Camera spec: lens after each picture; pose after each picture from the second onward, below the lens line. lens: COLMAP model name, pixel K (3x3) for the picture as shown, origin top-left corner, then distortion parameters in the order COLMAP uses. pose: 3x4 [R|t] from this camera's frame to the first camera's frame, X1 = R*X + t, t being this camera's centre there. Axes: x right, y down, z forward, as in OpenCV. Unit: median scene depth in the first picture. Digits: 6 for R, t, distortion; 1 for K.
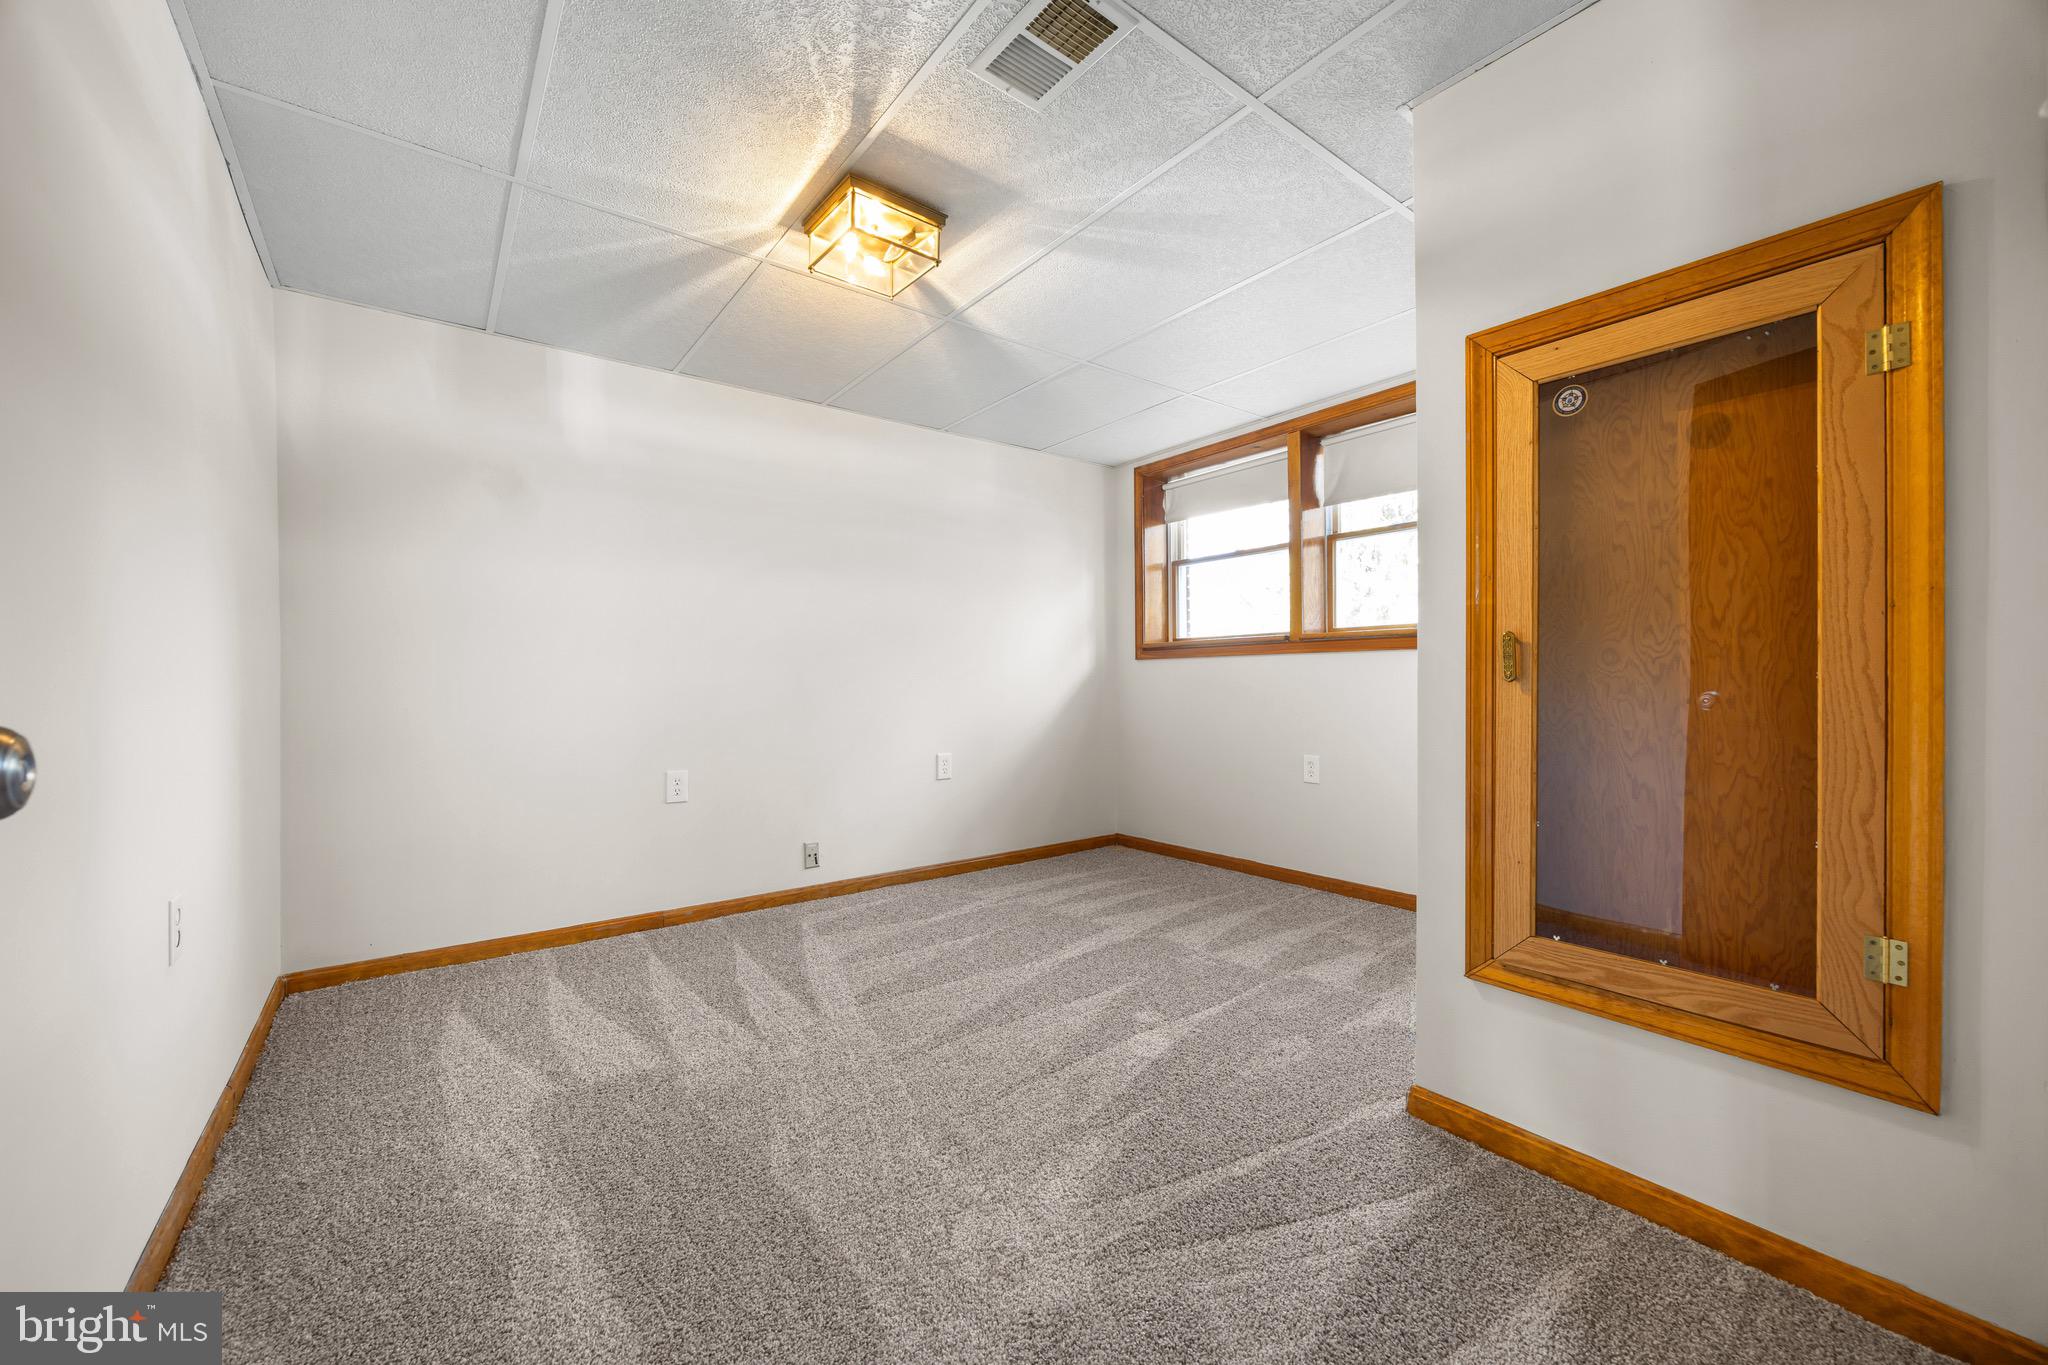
lens RADIAL K [[781.3, 0, 1015.6], [0, 781.3, 682.6], [0, 0, 1]] dist [-0.001941, -0.000066]
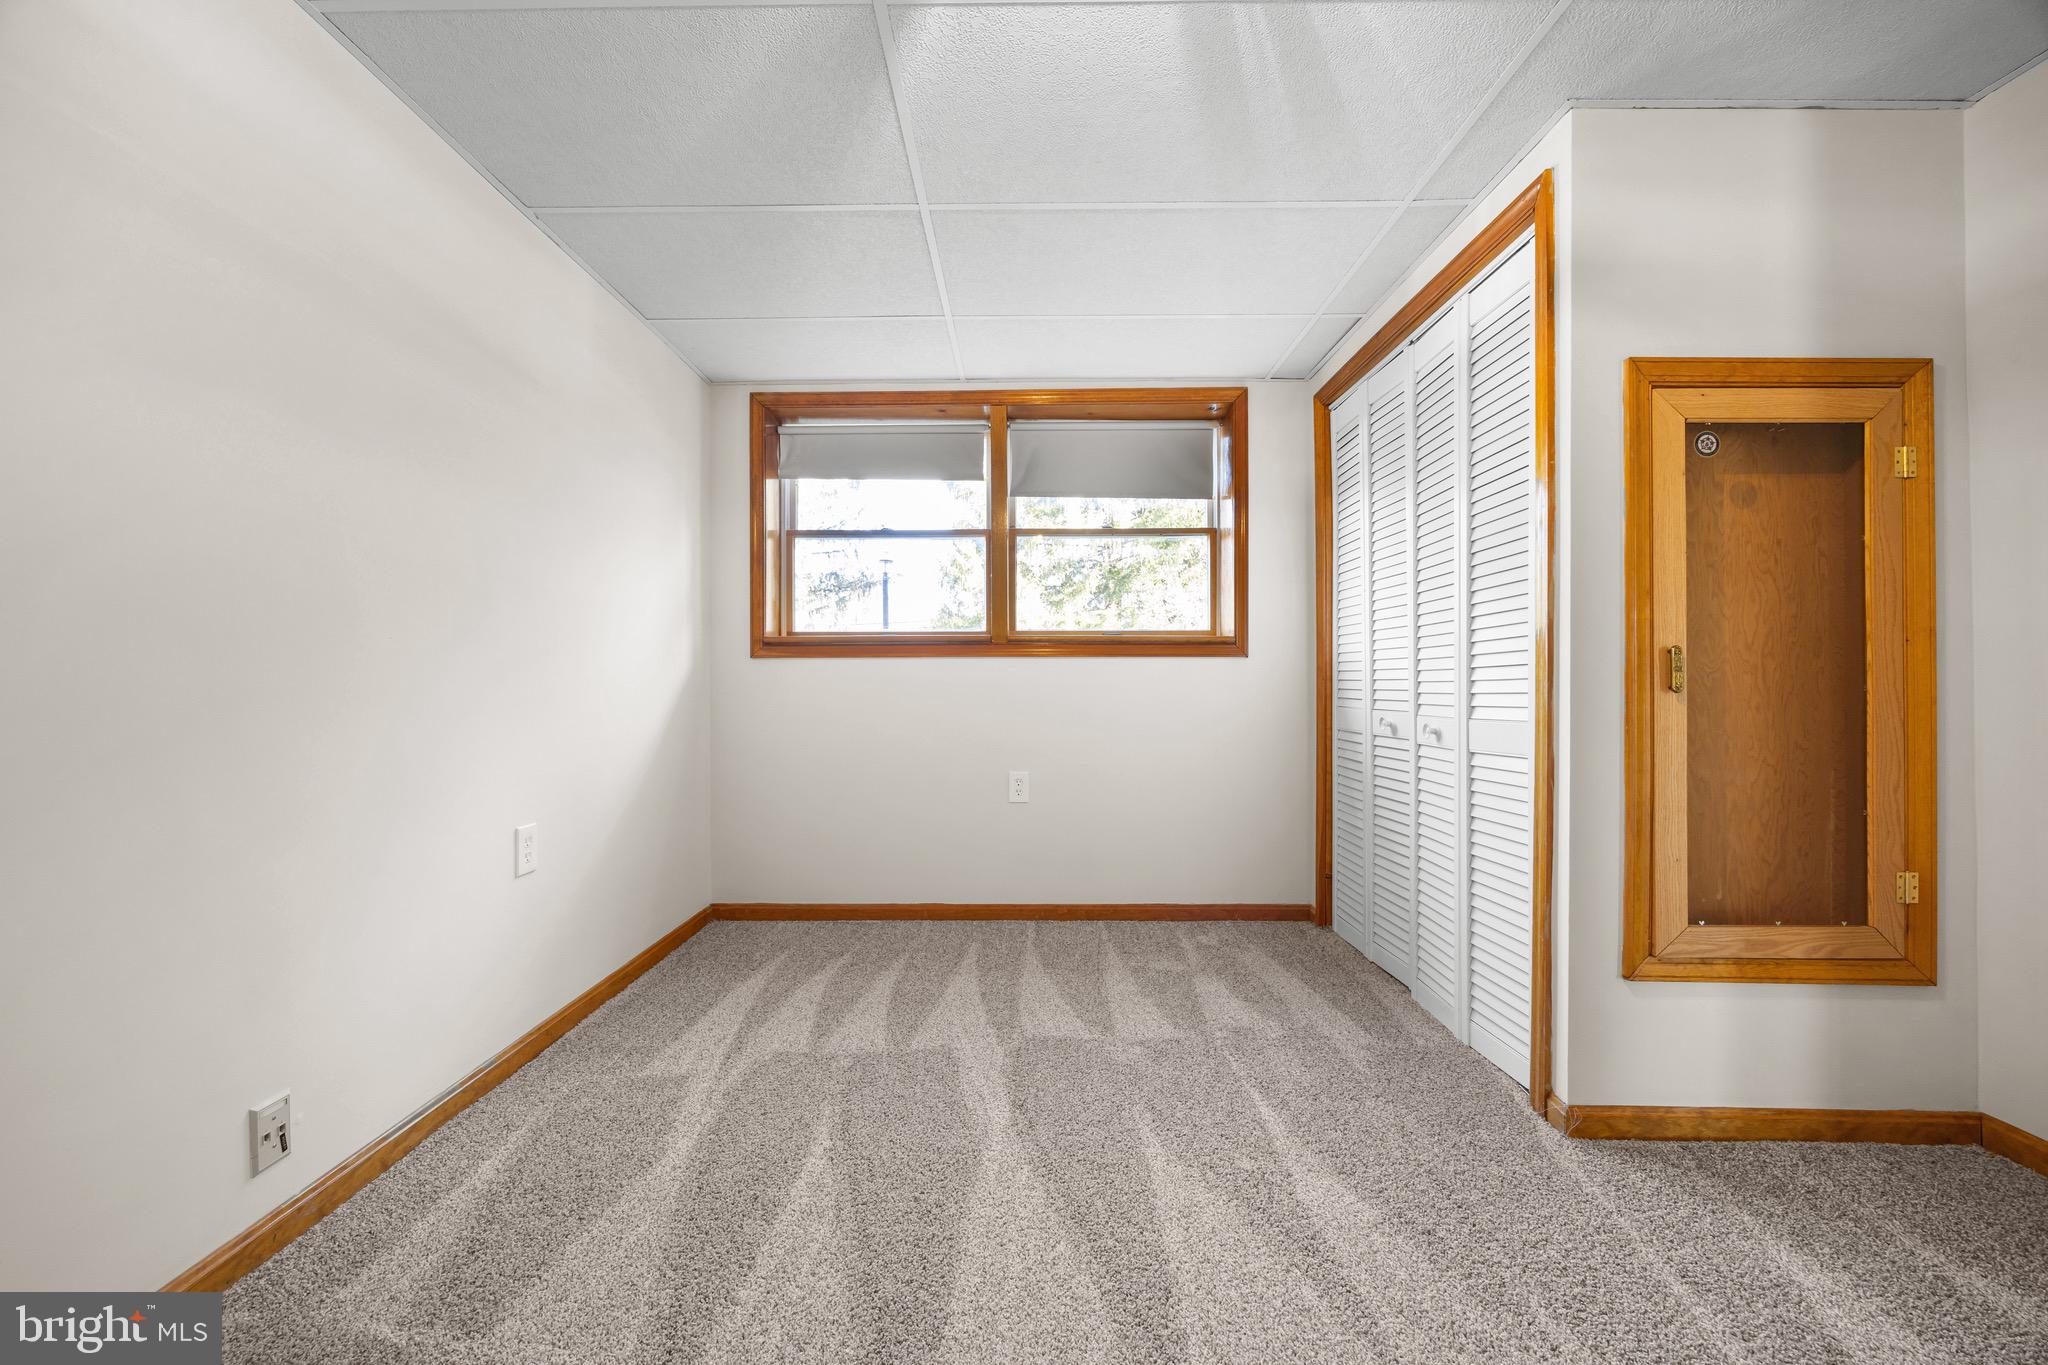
lens RADIAL K [[781.3, 0, 1015.6], [0, 781.3, 682.6], [0, 0, 1]] dist [-0.001941, -0.000066]
pose [[0.615746, 0.007293, 0.787911, -0.760551], [-0.002293, 0.999970, -0.007464, -0.004574], [-0.787941, 0.002790, 0.615744, 1.045031]]
